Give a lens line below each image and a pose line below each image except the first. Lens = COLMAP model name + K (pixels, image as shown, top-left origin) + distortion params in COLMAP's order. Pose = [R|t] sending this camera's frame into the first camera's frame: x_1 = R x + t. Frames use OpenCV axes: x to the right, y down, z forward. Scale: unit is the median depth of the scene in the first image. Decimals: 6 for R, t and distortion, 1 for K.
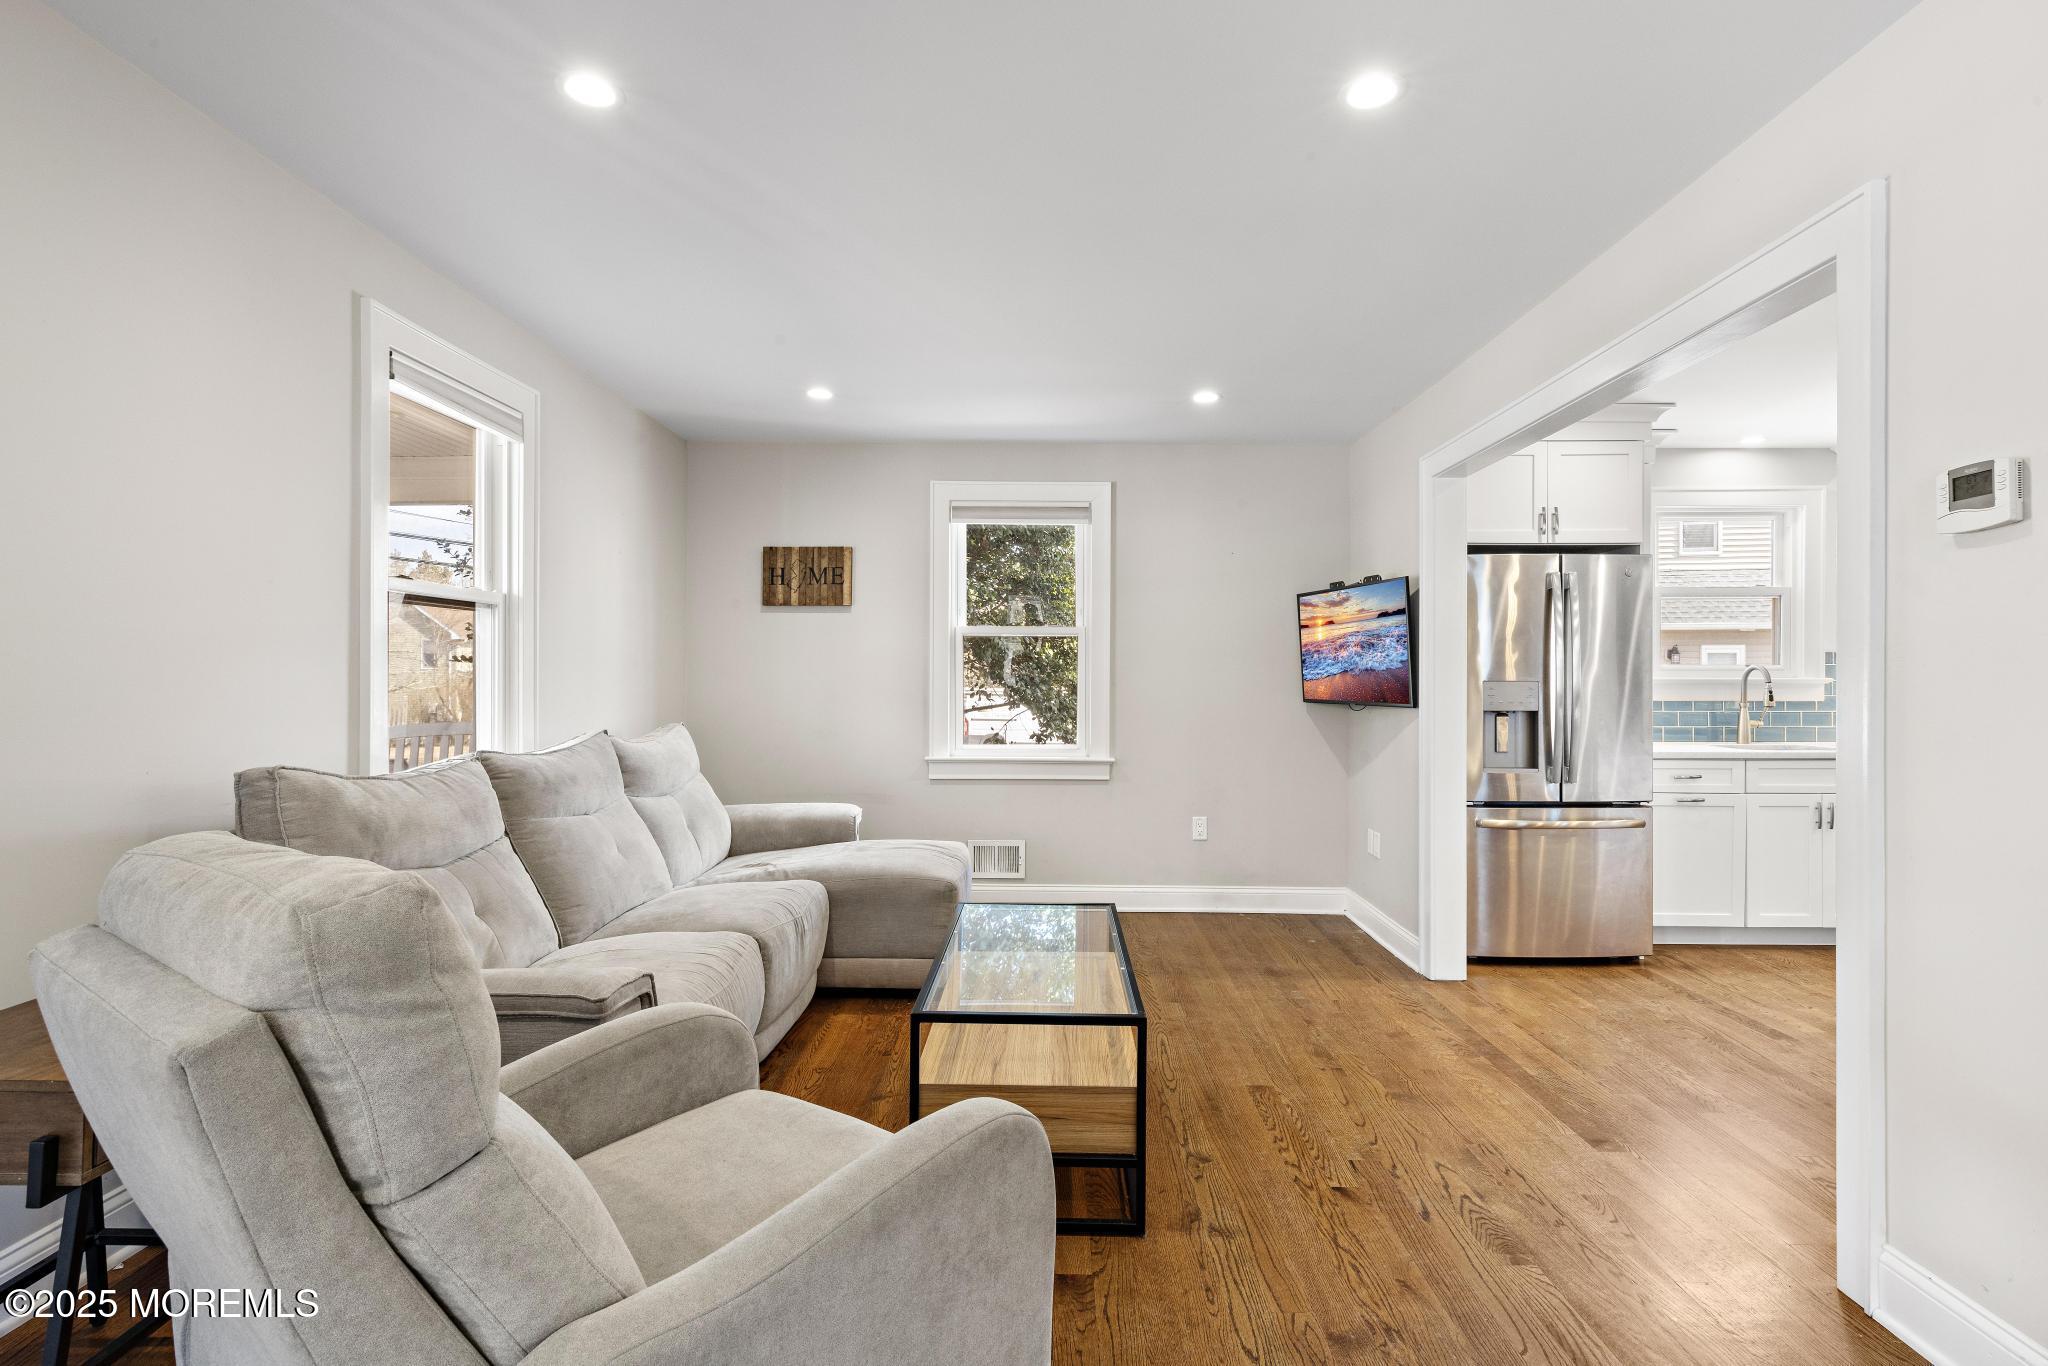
lens RADIAL K [[1023.7, 0, 1033.0], [0, 1023.7, 677.2], [0, 0, 1]] dist [0.007485, -0.000199]
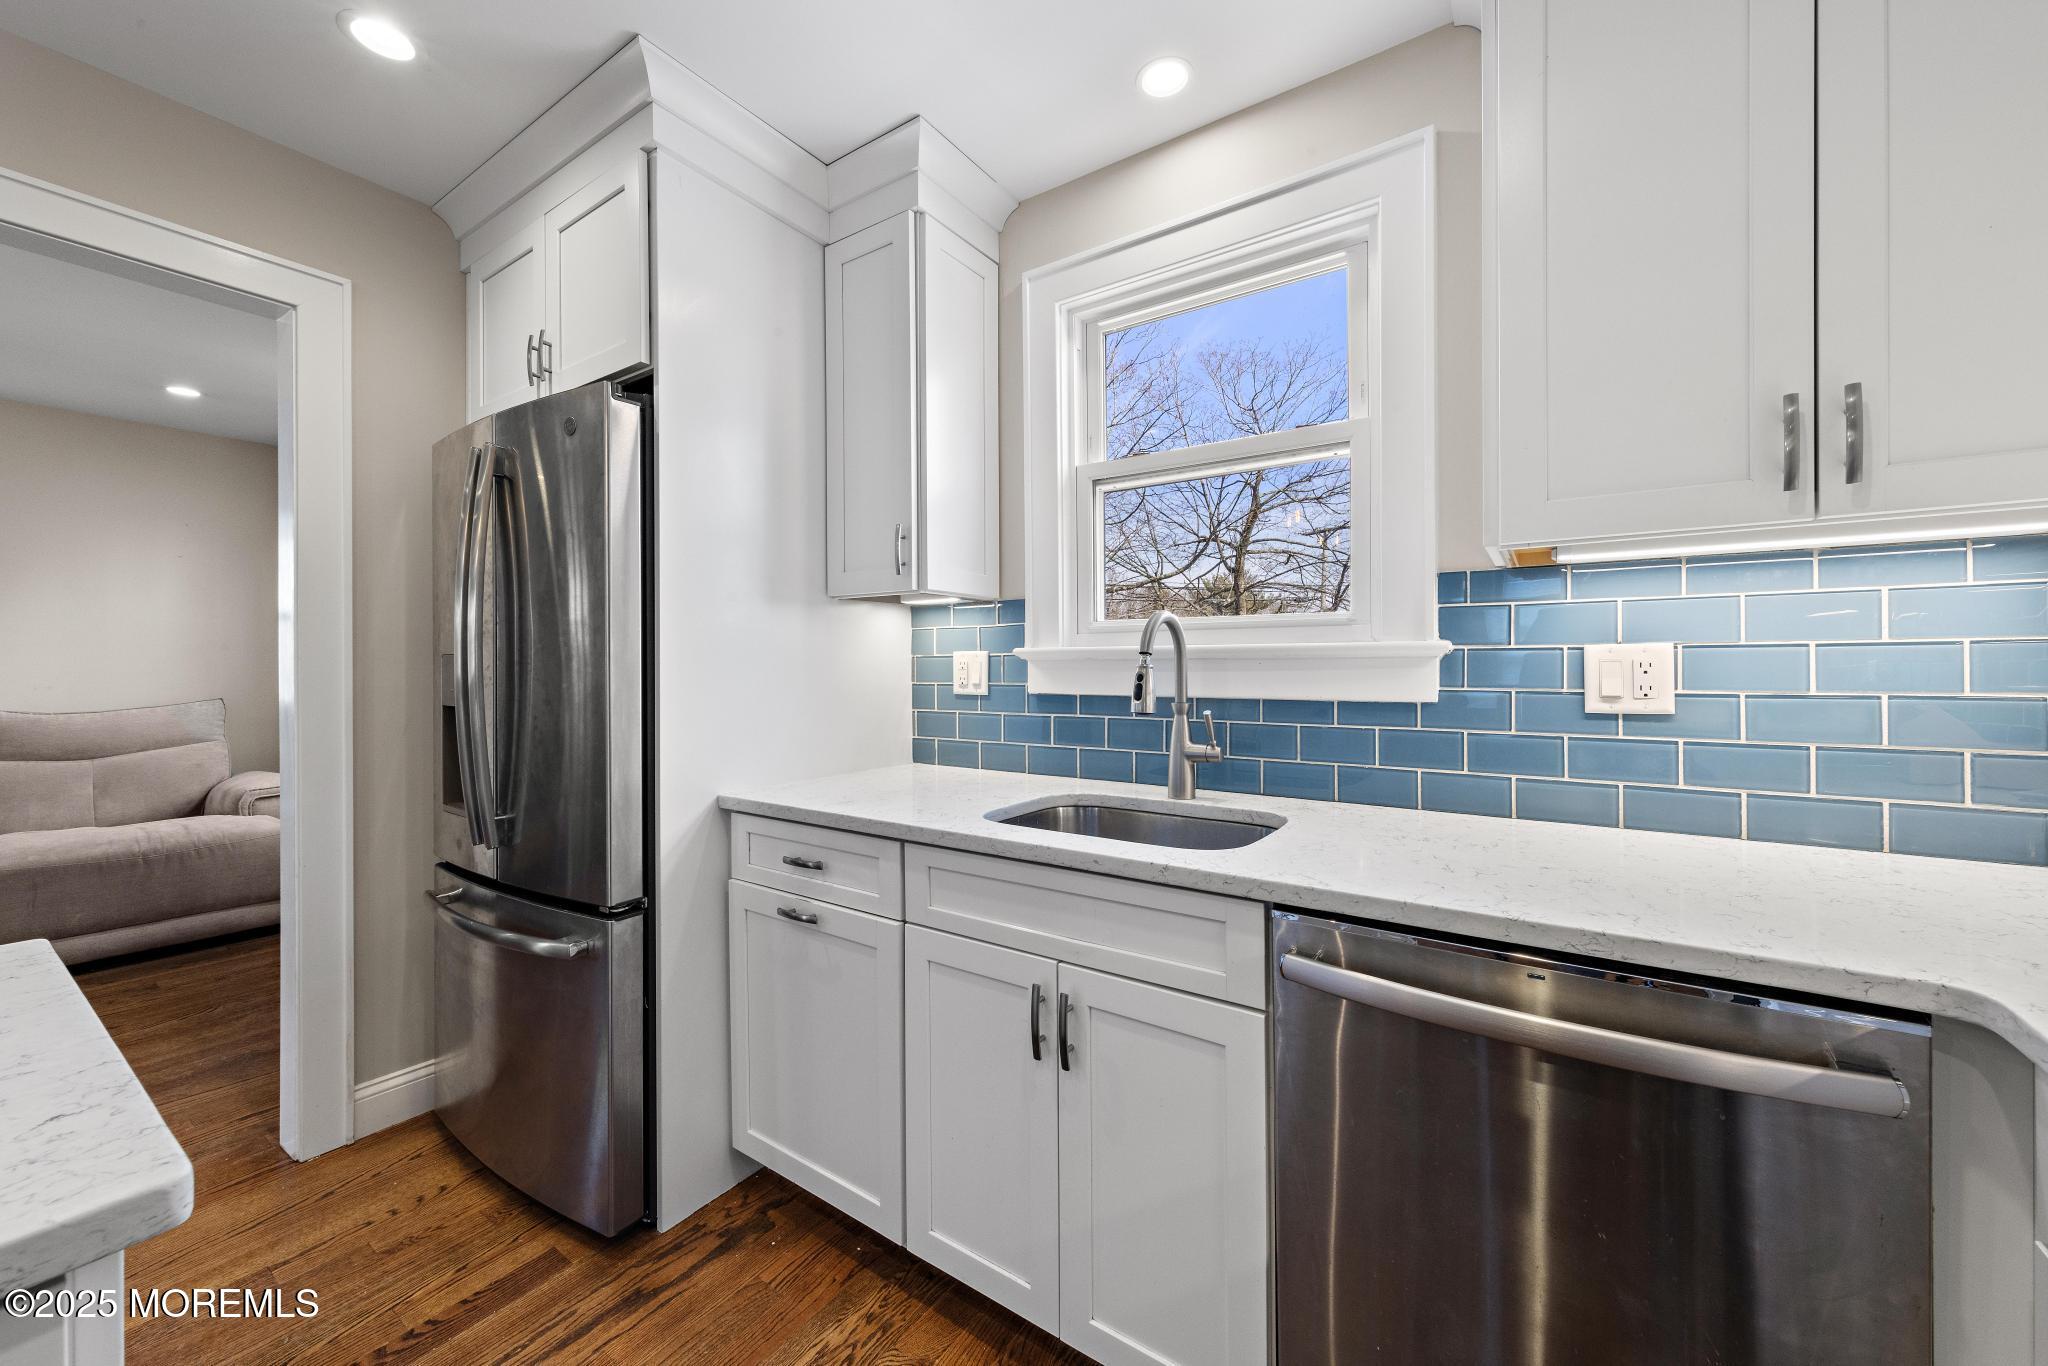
lens RADIAL K [[772.3, 0, 1024.3], [0, 772.3, 663.2], [0, 0, 1]] dist [0.006147, -0.000104]
pose [[0.828509, -0.005246, -0.559951, 0.912098], [0.002392, 0.999980, -0.005830, 0.011507], [0.559970, 0.003490, 0.828505, 0.773238]]
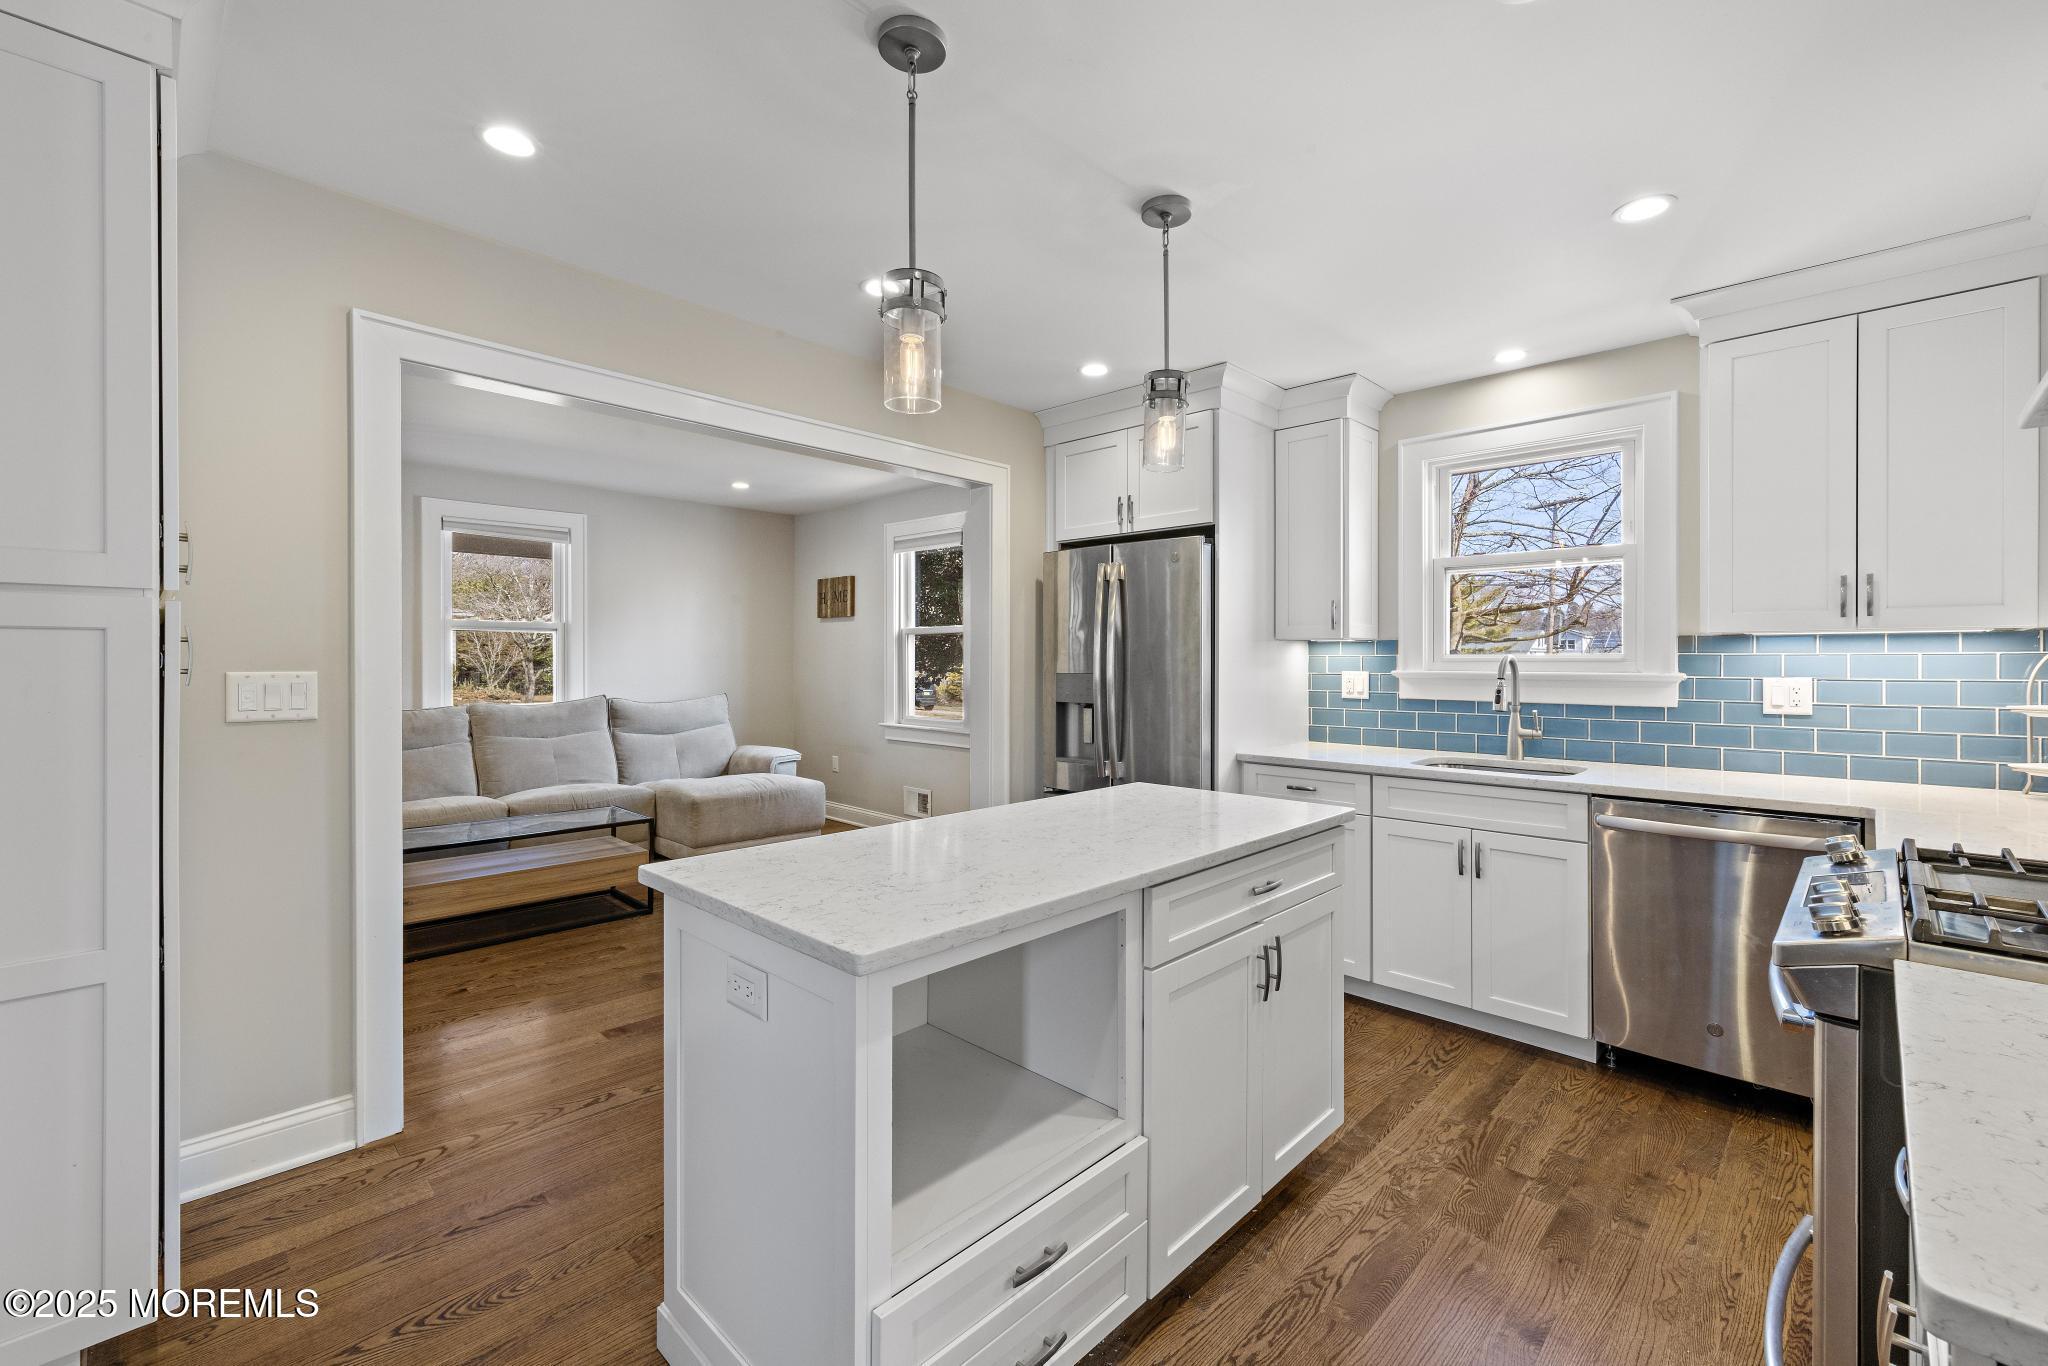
lens RADIAL K [[865.8, 0, 1032.5], [0, 865.8, 662.5], [0, 0, 1]] dist [0.003782, -0.000455]
pose [[0.724335, 0.002154, -0.689445, 0.973025], [-0.000683, 0.999997, 0.002406, -0.008601], [0.689448, -0.001272, 0.724334, 0.327767]]
